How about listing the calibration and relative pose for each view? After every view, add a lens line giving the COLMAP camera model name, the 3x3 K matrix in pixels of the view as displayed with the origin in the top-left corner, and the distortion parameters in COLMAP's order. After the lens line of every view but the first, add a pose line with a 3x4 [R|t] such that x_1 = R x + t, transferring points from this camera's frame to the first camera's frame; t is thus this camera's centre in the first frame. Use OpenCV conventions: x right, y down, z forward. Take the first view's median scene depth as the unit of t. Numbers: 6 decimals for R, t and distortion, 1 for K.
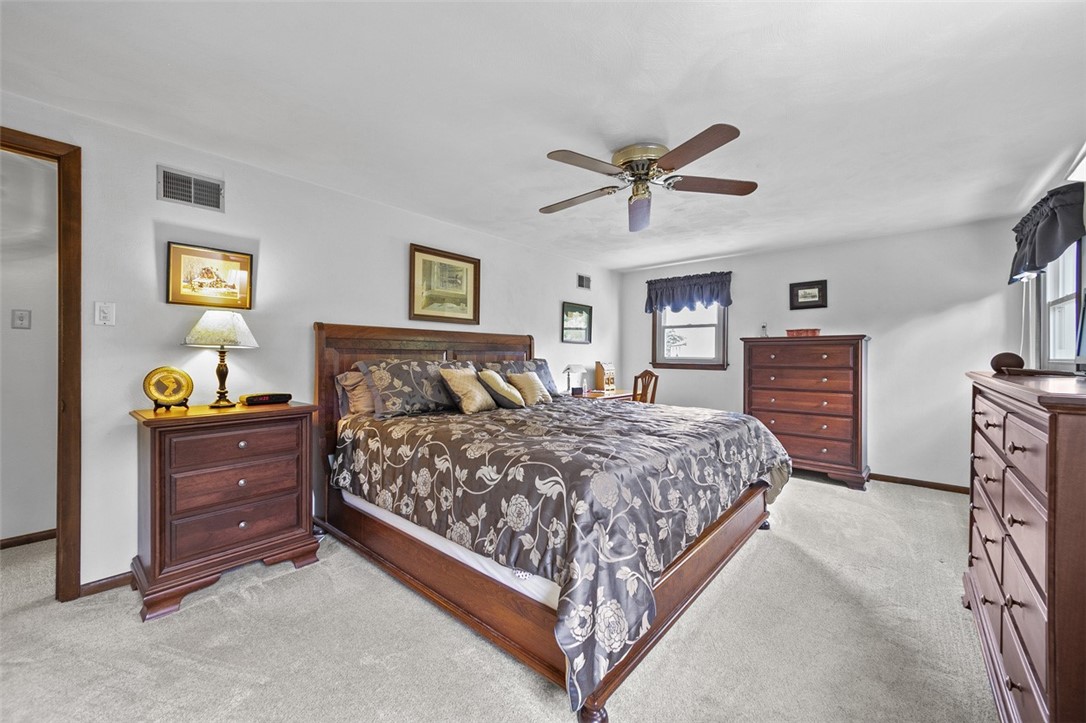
lens RADIAL K [[420.7, 0, 550.9], [0, 420.7, 358.5], [0, 0, 1]] dist [0.000145, 0.000942]
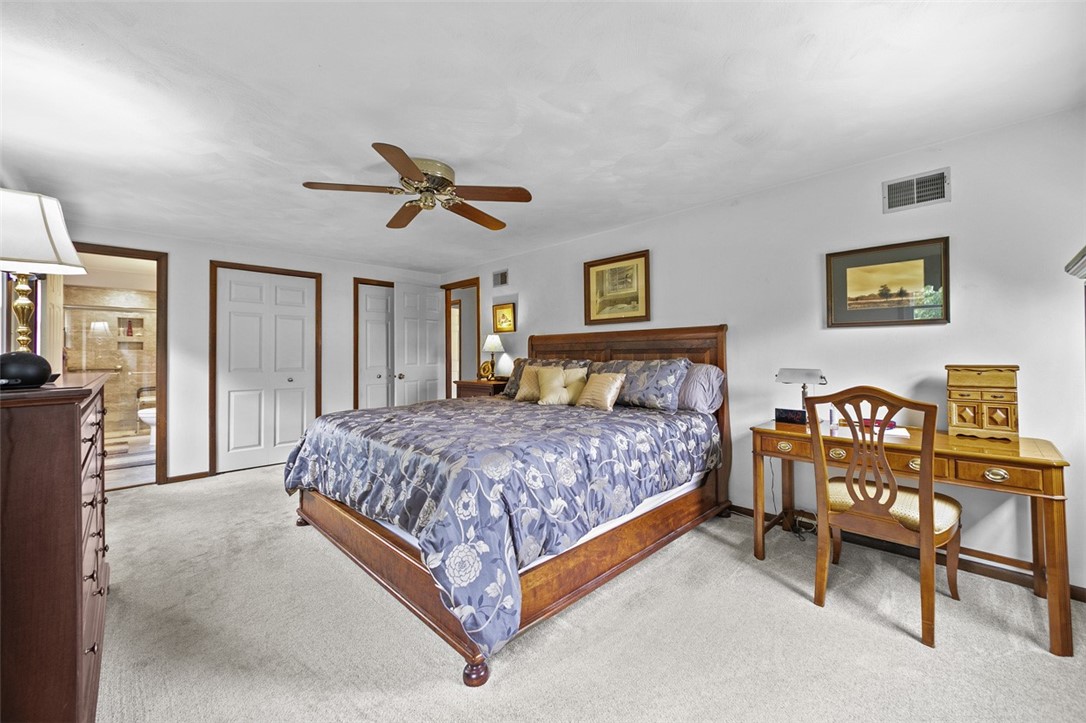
lens RADIAL K [[420.7, 0, 551.7], [0, 420.7, 353.6], [0, 0, 1]] dist [0.000145, 0.000942]
pose [[-0.076652, -0.014682, -0.996950, 0.771137], [-0.004345, 0.999887, -0.014391, 0.005340], [0.997048, 0.003229, -0.076708, 0.875690]]
